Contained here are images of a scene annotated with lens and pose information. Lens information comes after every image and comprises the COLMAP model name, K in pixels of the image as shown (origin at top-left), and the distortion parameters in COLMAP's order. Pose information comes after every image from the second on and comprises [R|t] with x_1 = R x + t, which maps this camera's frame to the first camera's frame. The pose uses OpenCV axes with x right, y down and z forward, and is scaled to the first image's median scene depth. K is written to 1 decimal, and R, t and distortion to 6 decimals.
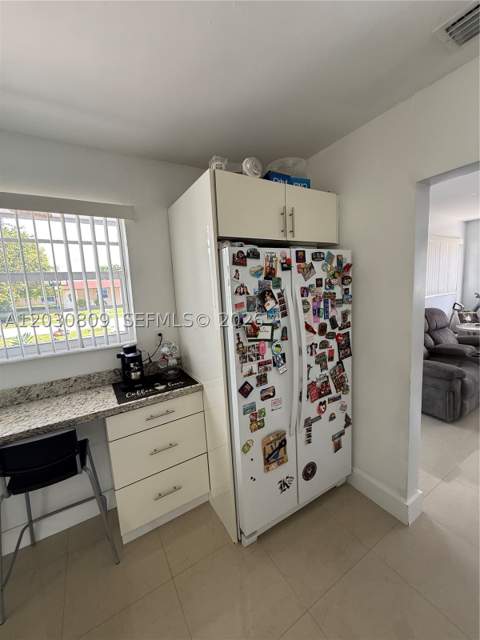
lens RADIAL K [[257.2, 0, 240.0], [0, 257.2, 320.0], [0, 0, 1]] dist [-0.001115, -0.000035]
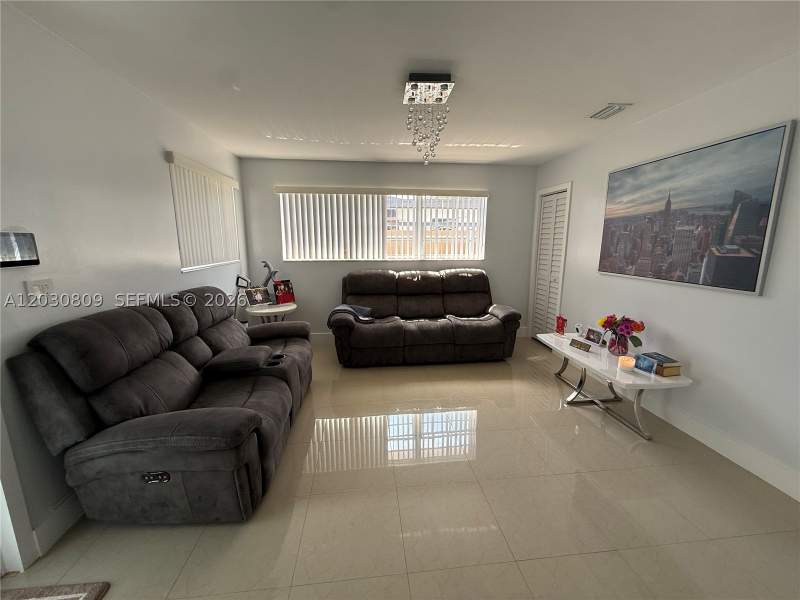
lens RADIAL K [[321.5, 0, 400.0], [0, 321.5, 300.0], [0, 0, 1]] dist [-0.001115, -0.000035]
pose [[0.425255, -0.107625, 0.898652, 0.273388], [0.093926, 0.992791, 0.074452, -0.029064], [-0.900187, 0.052745, 0.432299, 0.284373]]
